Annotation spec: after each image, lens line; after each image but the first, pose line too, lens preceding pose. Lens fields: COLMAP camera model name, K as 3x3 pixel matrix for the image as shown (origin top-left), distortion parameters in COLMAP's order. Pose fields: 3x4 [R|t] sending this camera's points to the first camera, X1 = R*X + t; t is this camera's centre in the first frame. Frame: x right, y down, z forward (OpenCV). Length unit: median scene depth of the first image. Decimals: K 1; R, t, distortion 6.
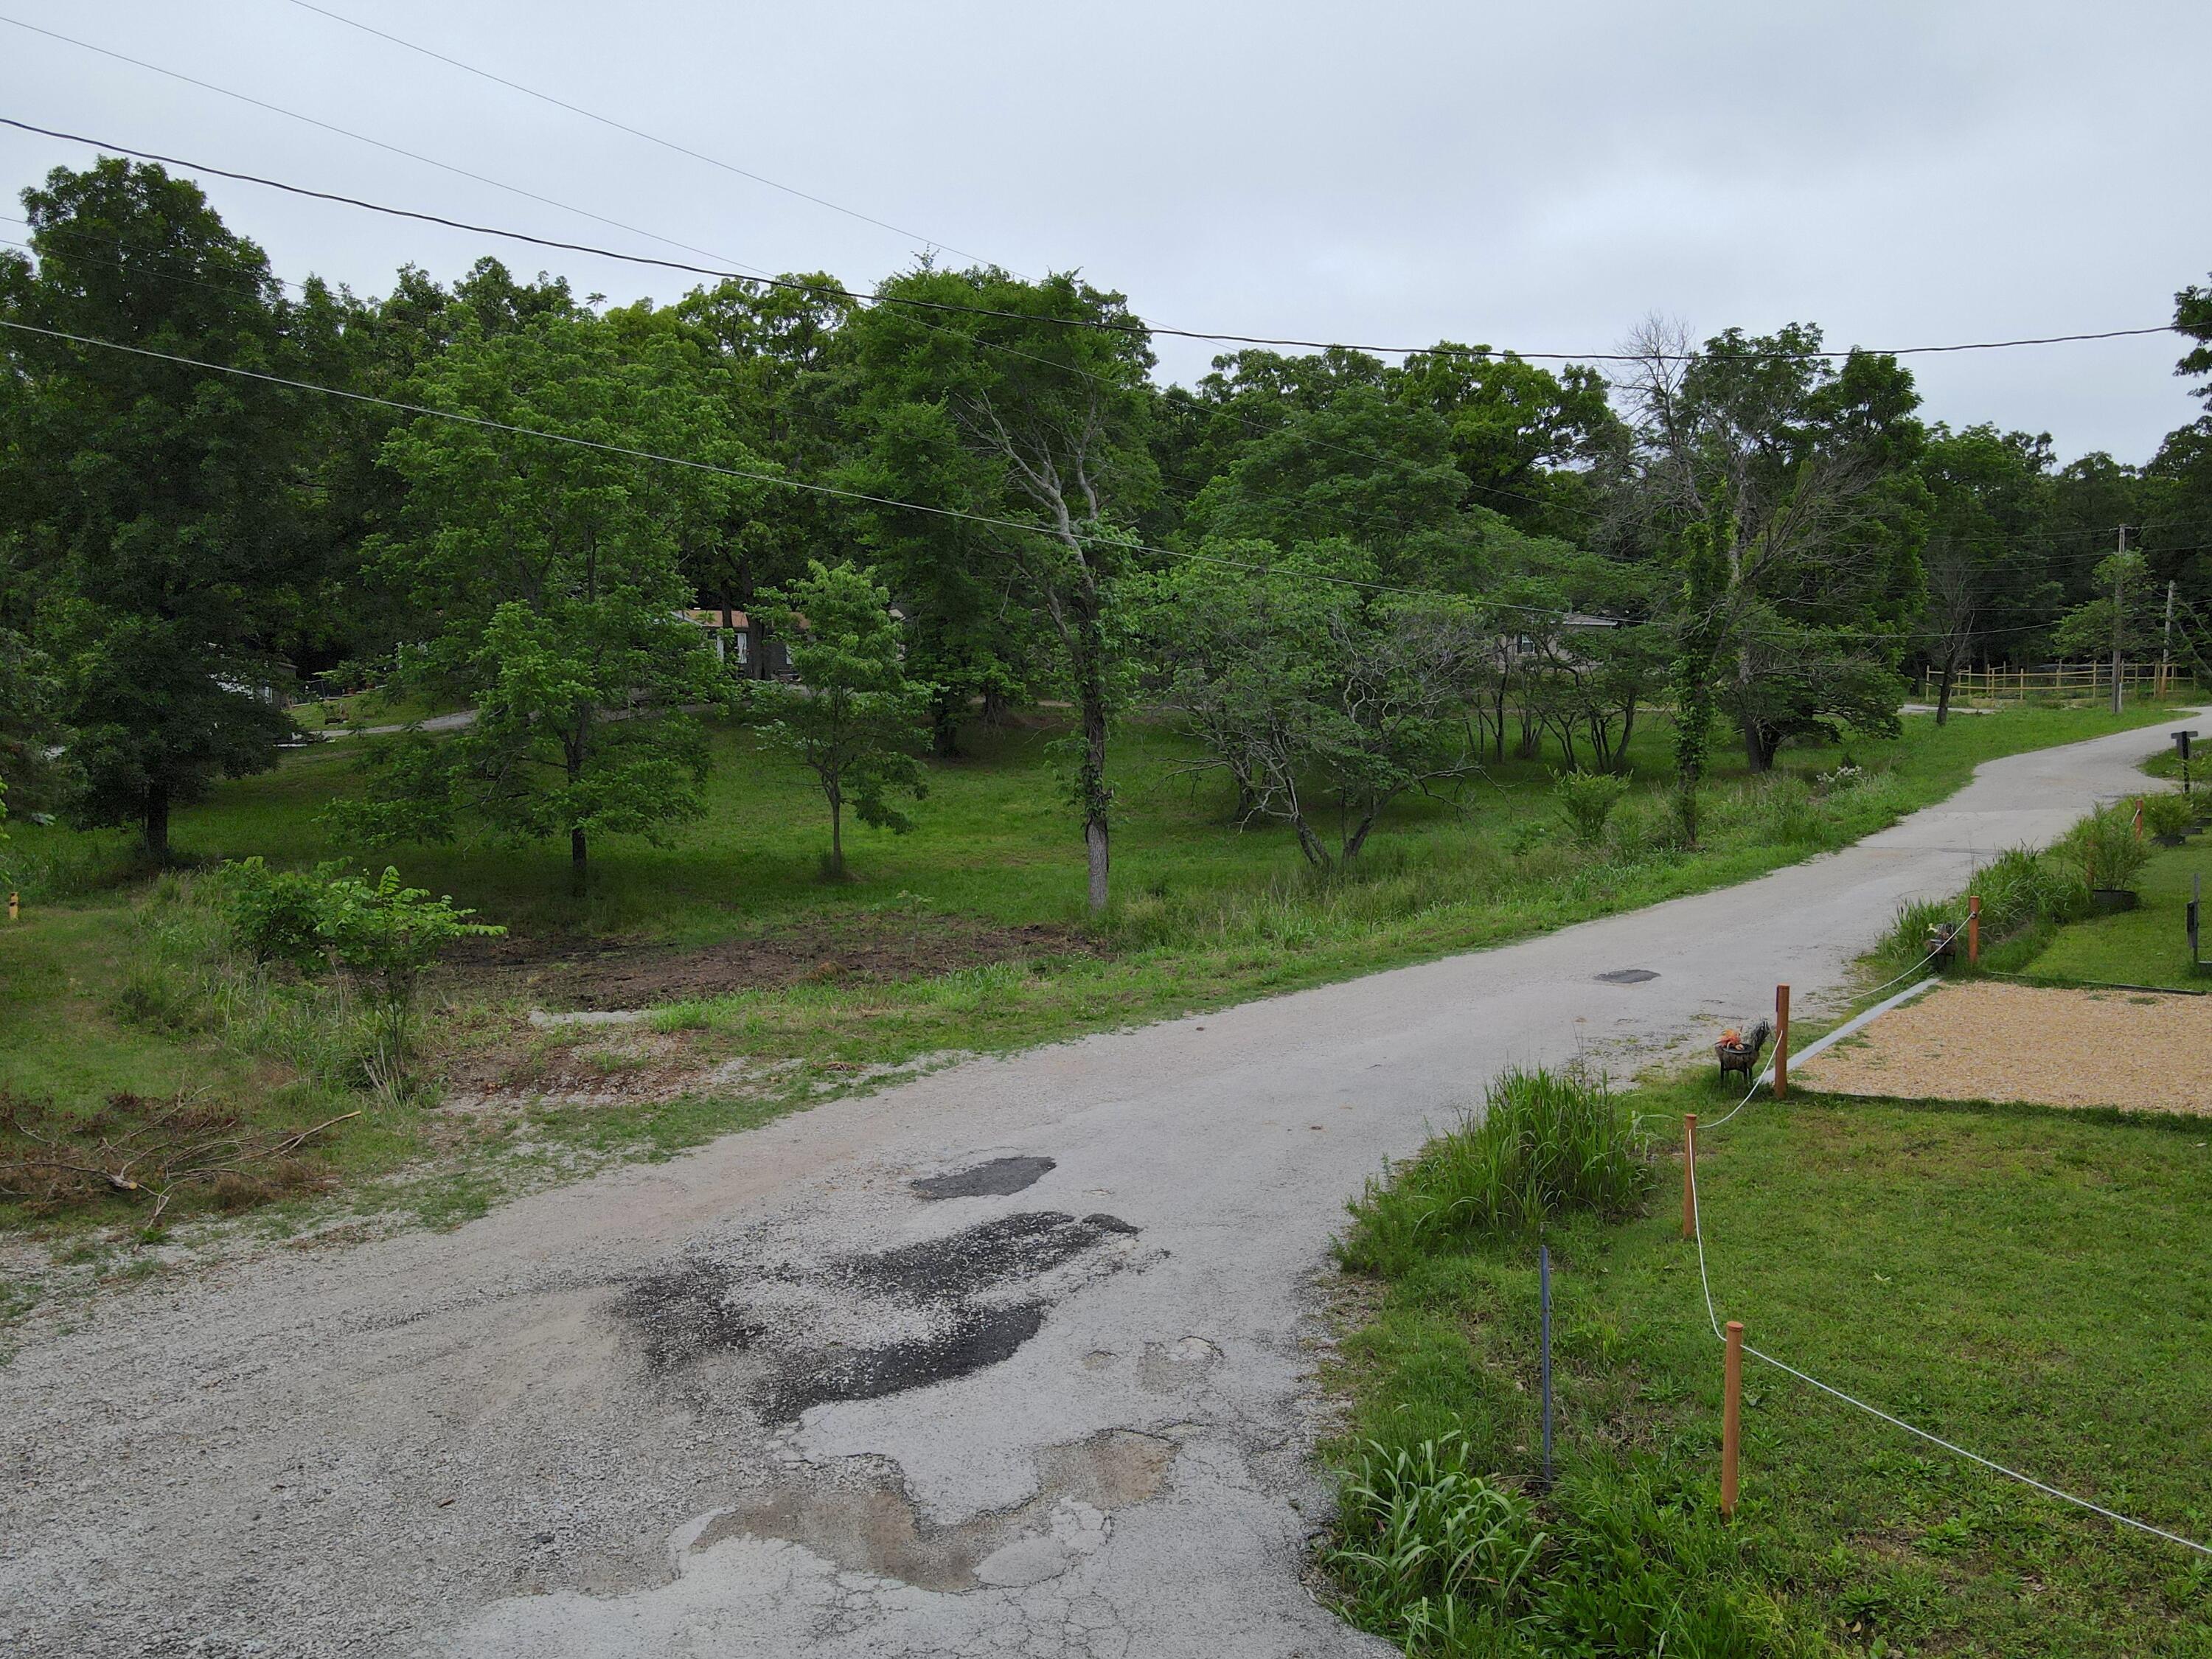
lens RADIAL K [[1622.8, 0, 1107.8], [0, 1622.8, 826.7], [0, 0, 1]] dist [0.014556, 0.002888]
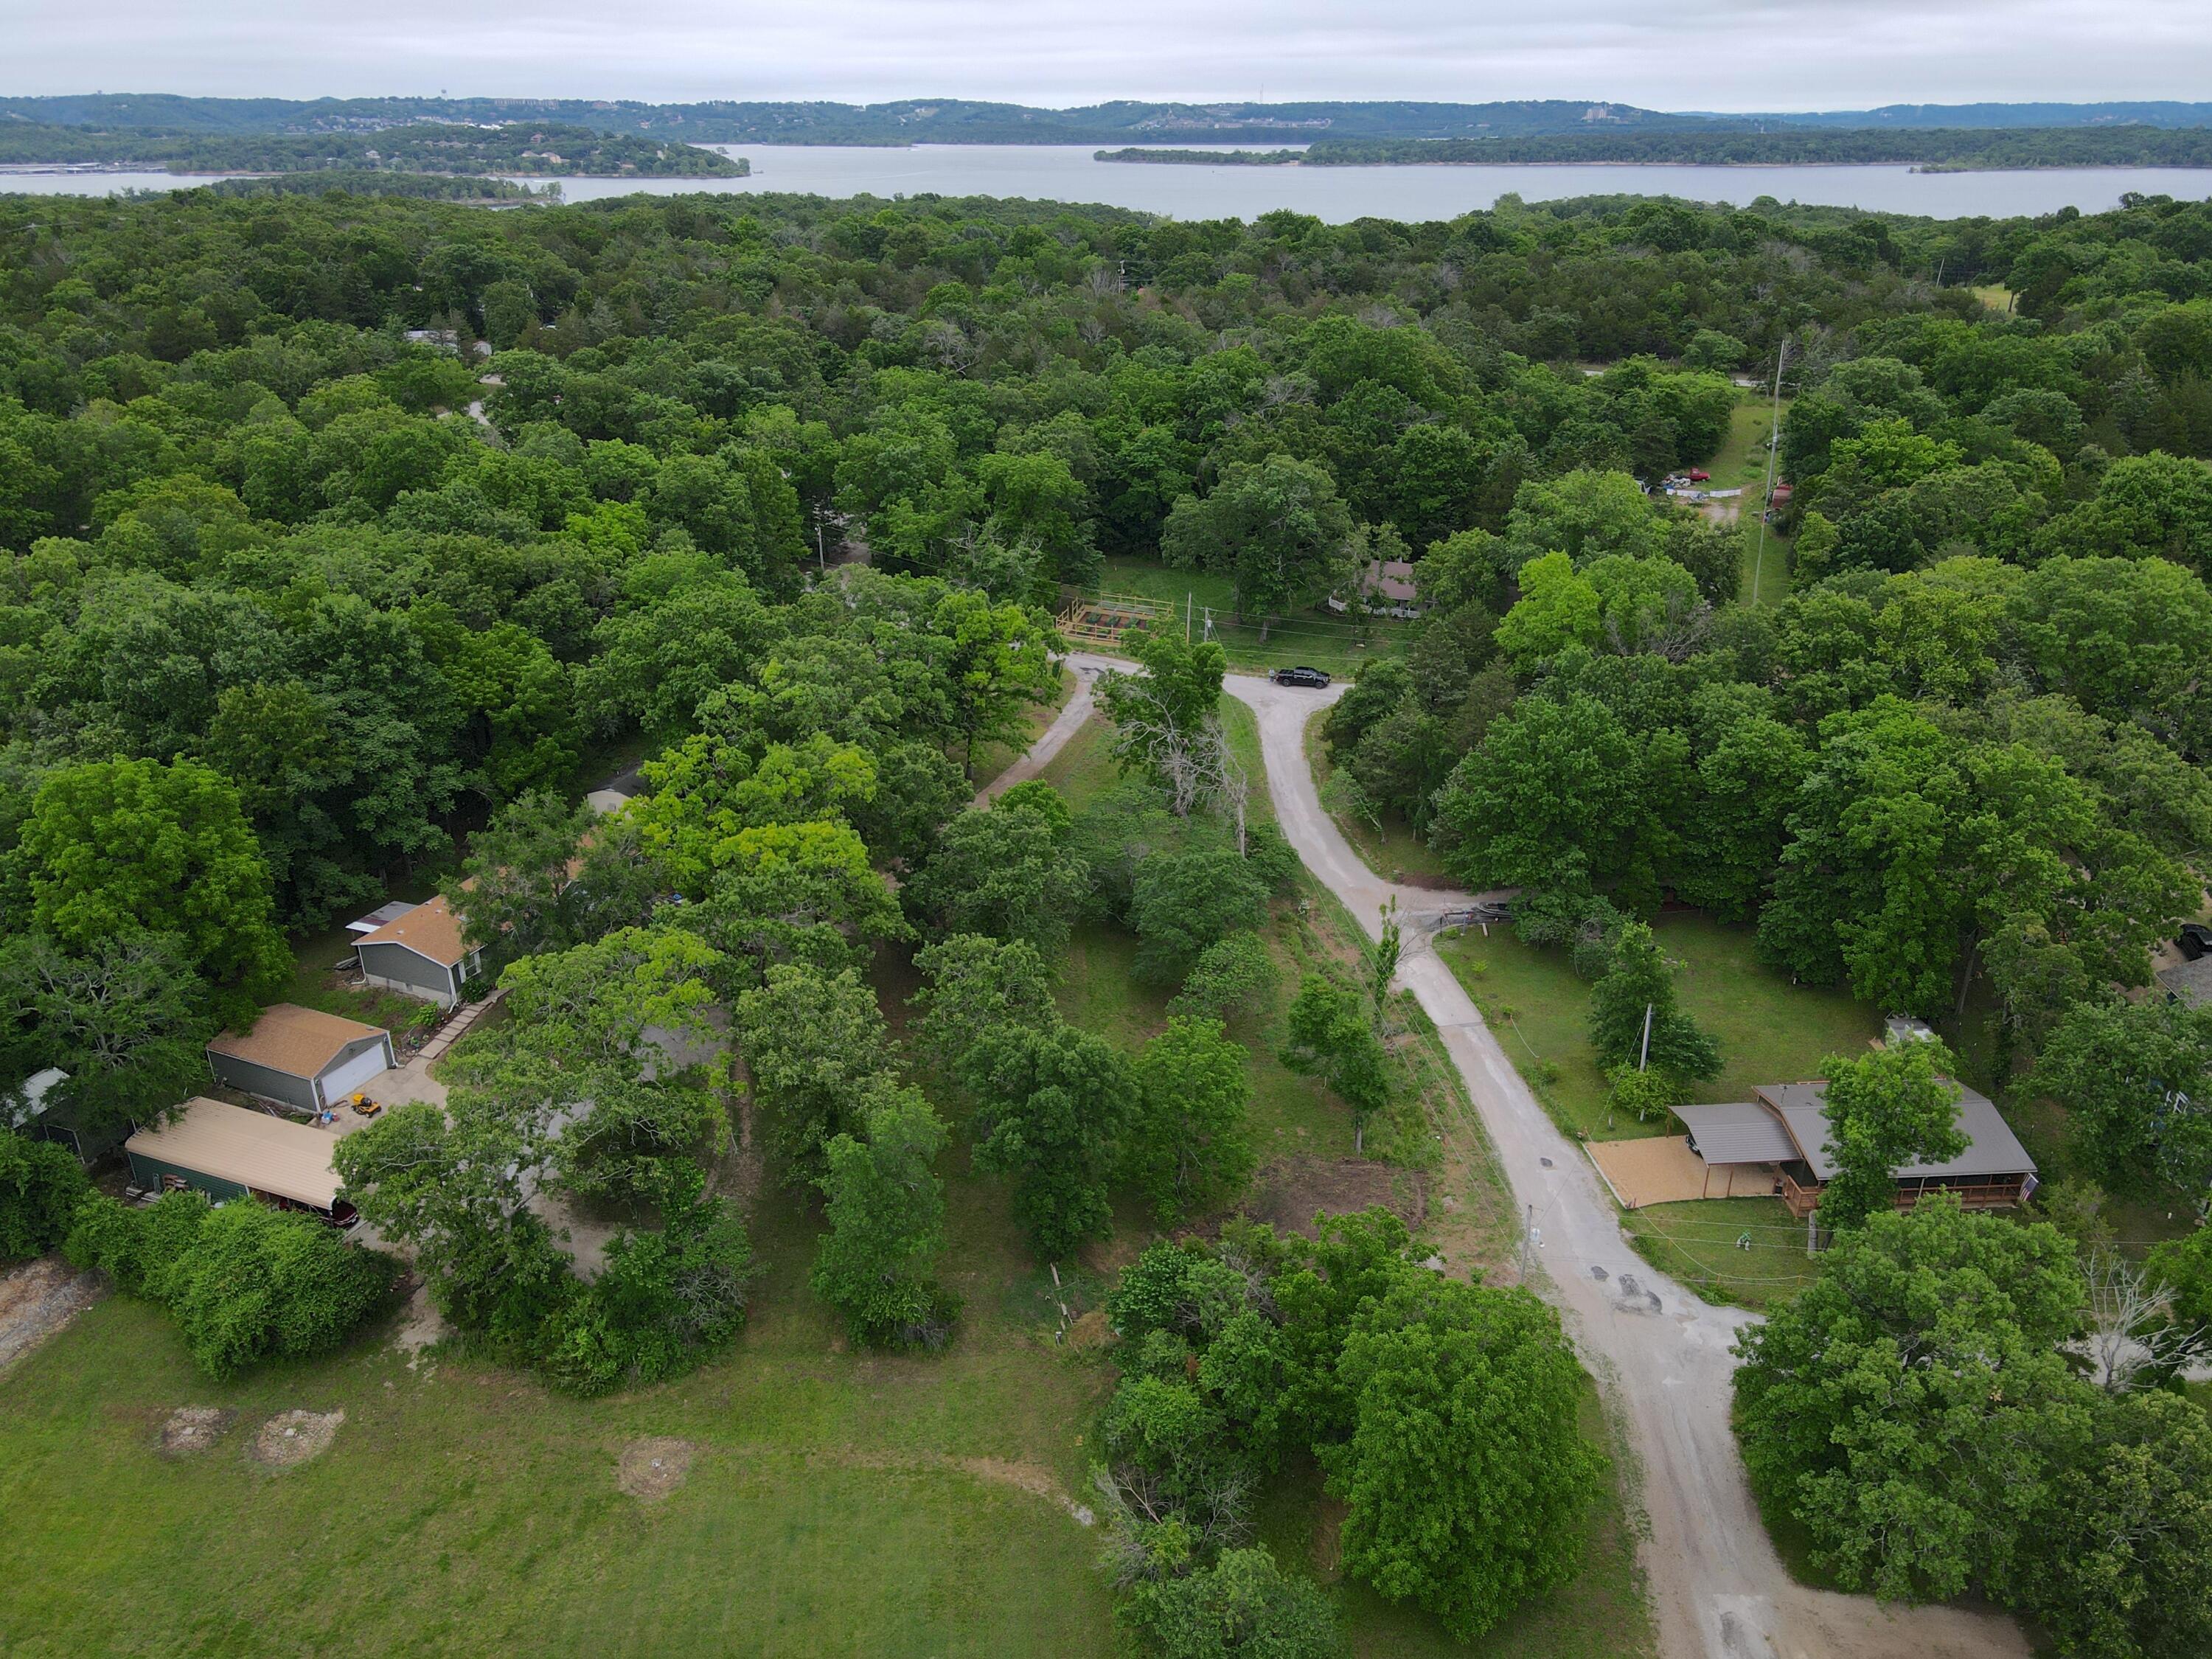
lens RADIAL K [[1622.8, 0, 1104.9], [0, 1622.8, 823.1], [0, 0, 1]] dist [0.014556, 0.002888]
pose [[0.676840, -0.296290, 0.673869, -2.159589], [0.045734, 0.930578, 0.363225, -1.622505], [-0.734708, -0.215026, 0.643403, -0.614362]]
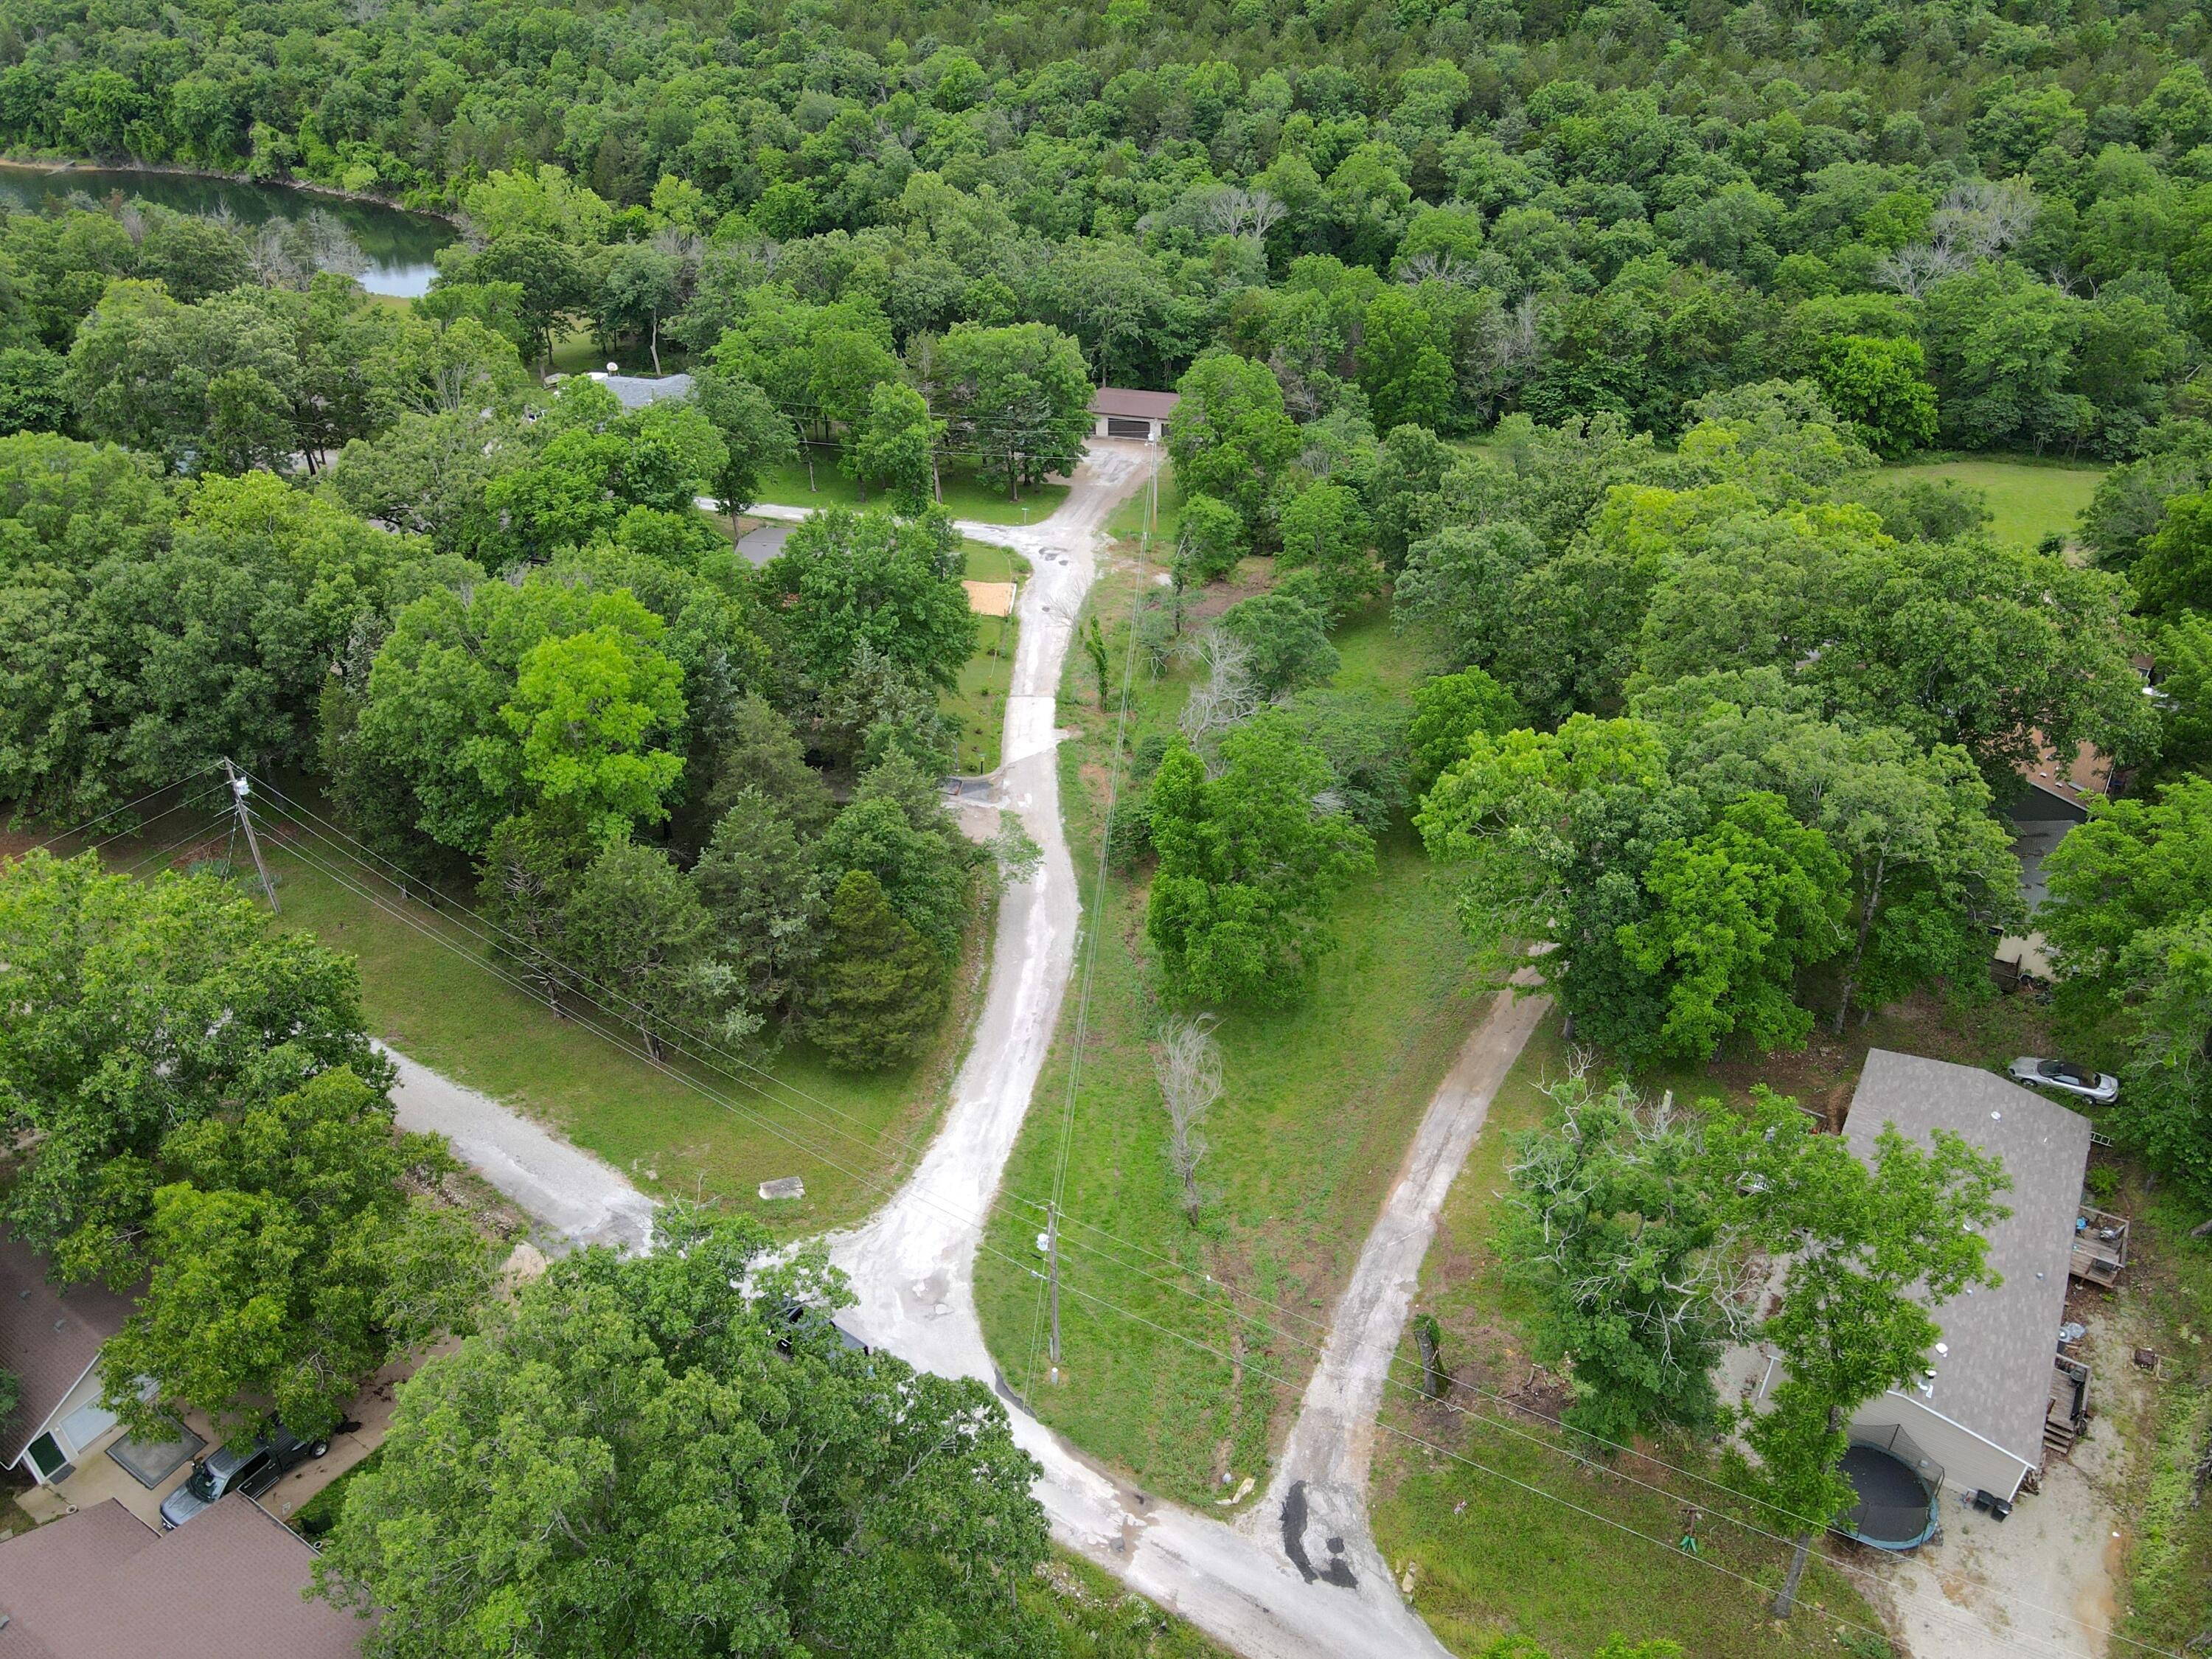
lens RADIAL K [[1622.8, 0, 1101.8], [0, 1622.8, 837.3], [0, 0, 1]] dist [0.014556, 0.002888]
pose [[-0.796705, 0.351686, -0.491505, 2.248165], [-0.025844, 0.792686, 0.609082, -1.962696], [0.603815, 0.497961, -0.622448, 3.435456]]
